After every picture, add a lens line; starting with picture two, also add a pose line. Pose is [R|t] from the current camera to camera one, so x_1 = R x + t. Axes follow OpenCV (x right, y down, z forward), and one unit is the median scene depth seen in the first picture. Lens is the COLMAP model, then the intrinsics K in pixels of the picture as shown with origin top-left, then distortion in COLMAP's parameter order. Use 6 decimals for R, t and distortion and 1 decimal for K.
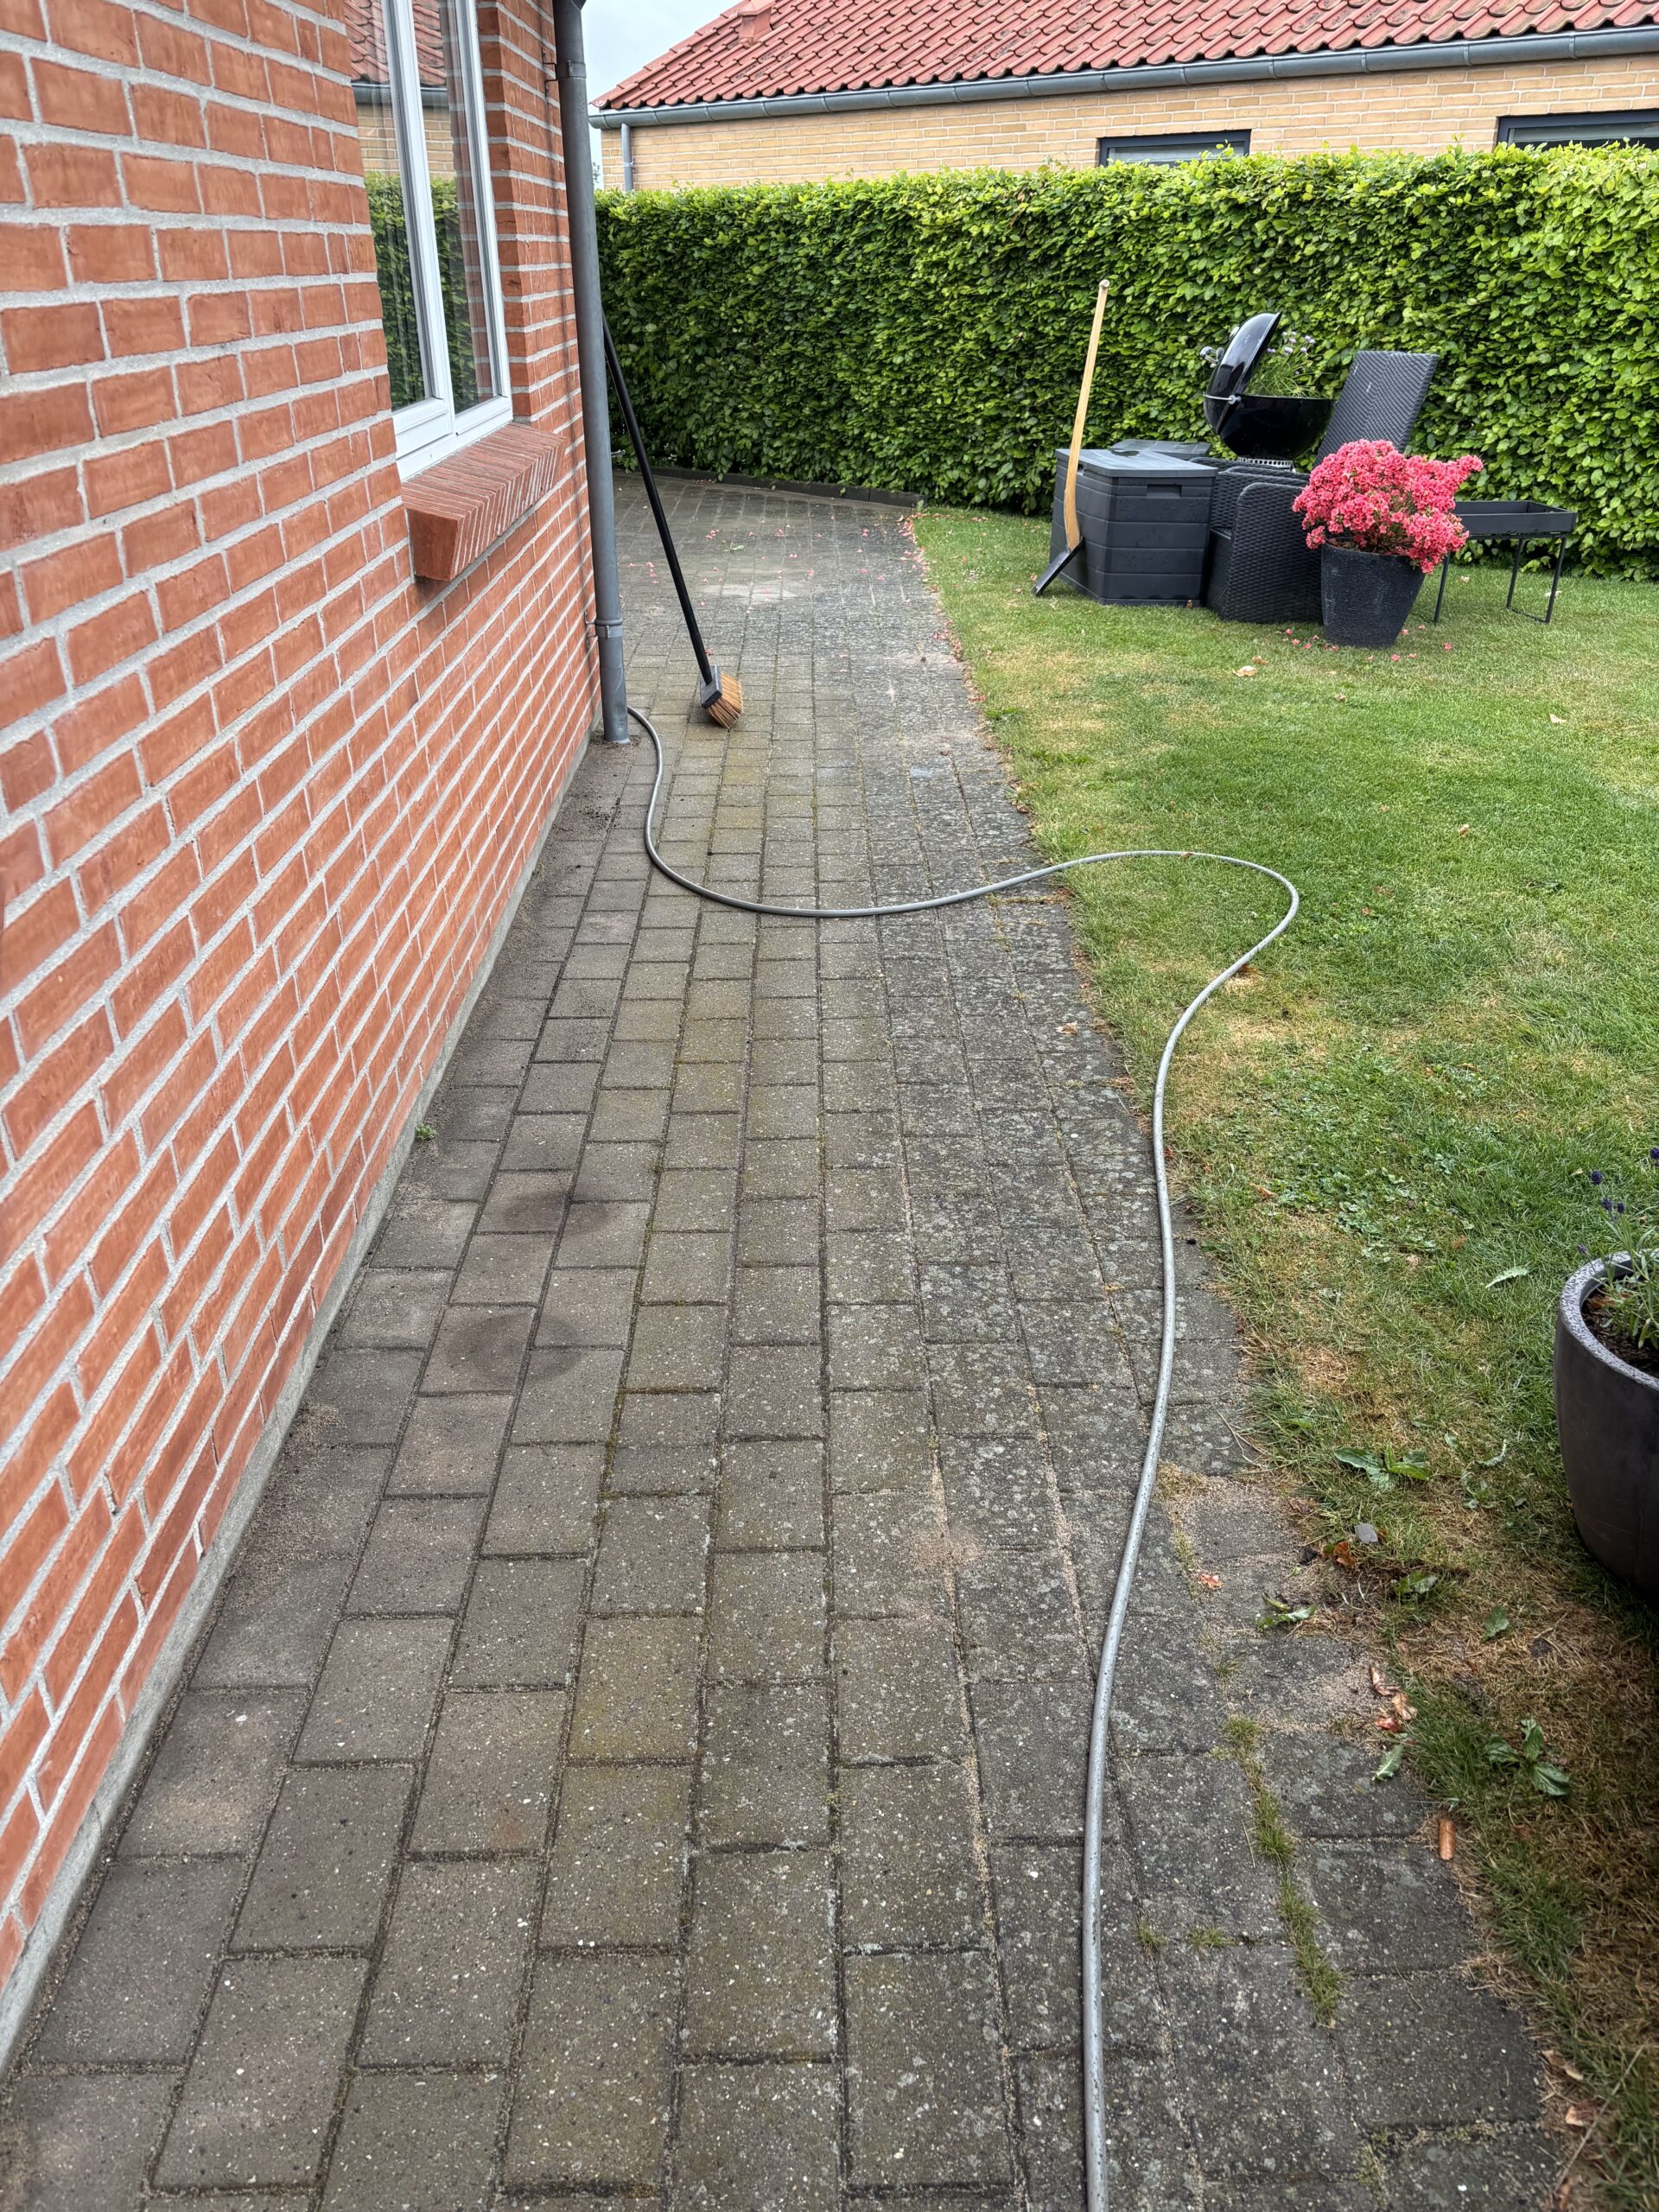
lens RADIAL K [[1661.4, 0, 820.8], [0, 1661.4, 1110.8], [0, 0, 1]] dist [0.059908, -0.075944]
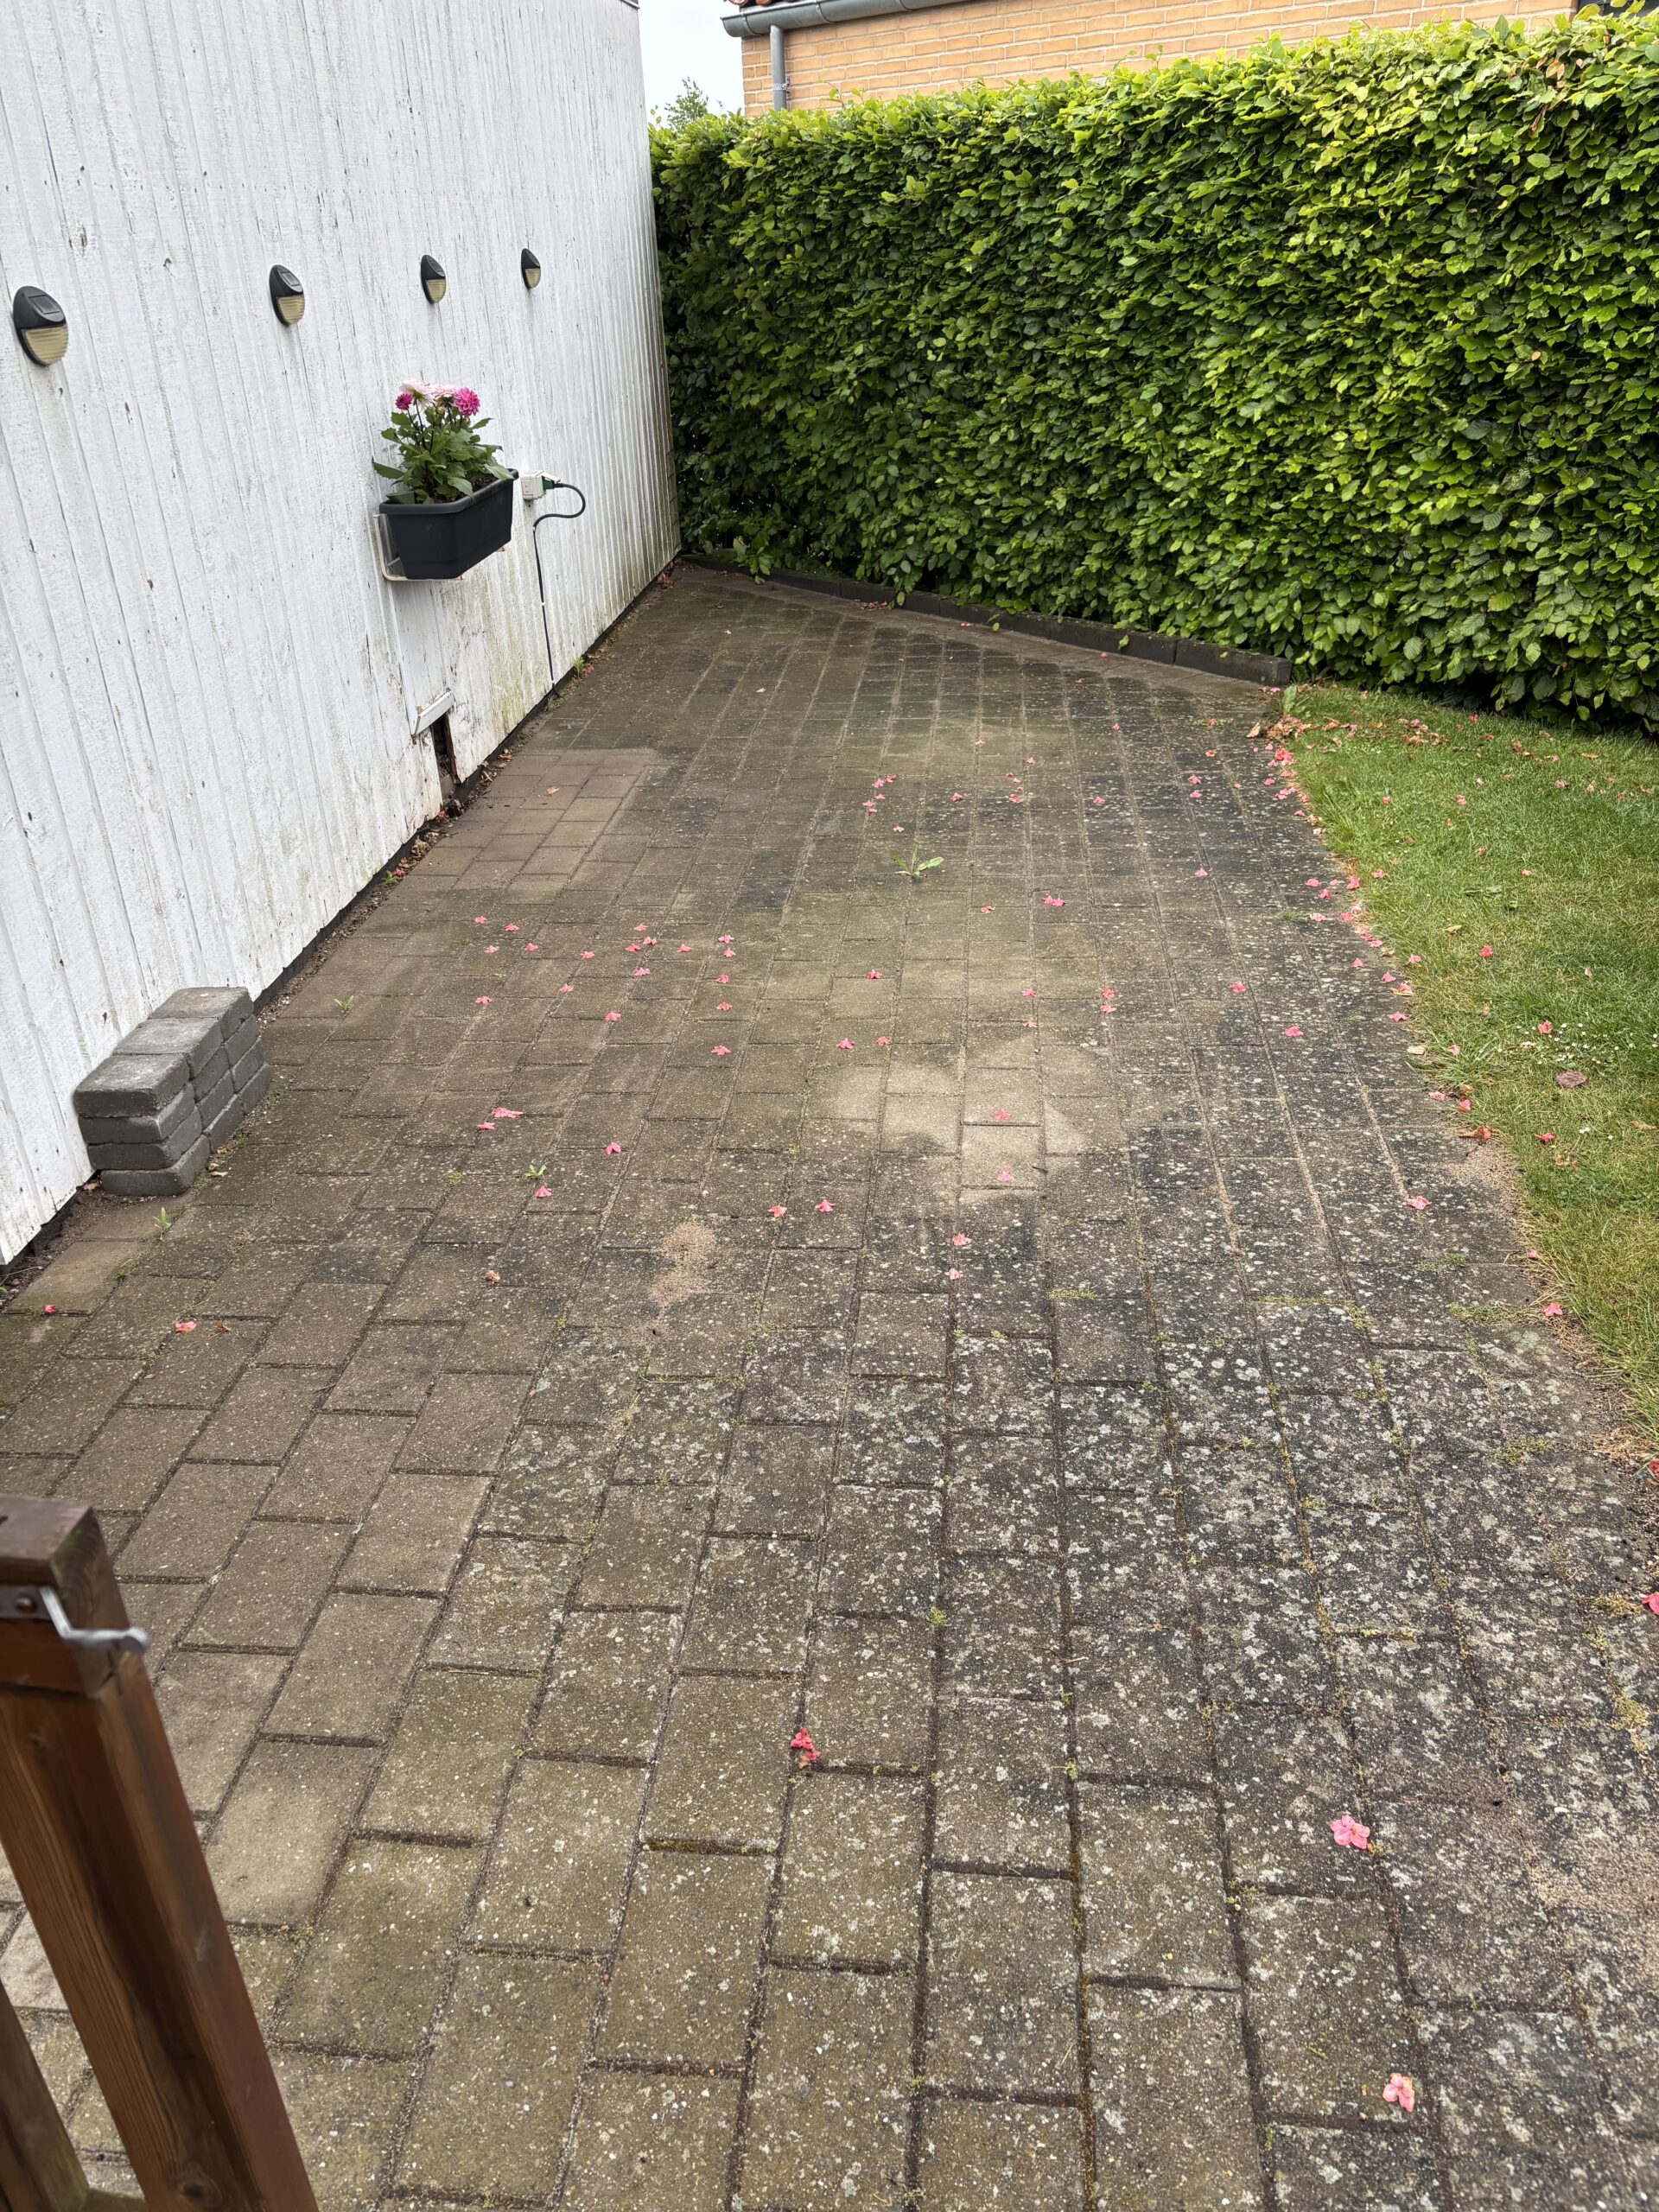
lens RADIAL K [[1661.4, 0, 820.8], [0, 1661.4, 1110.8], [0, 0, 1]] dist [0.059908, -0.075944]
pose [[0.993761, 0.022636, -0.109209, -0.022767], [-0.020978, 0.999647, 0.016312, -0.234818], [0.109539, -0.013920, 0.993885, 0.464258]]
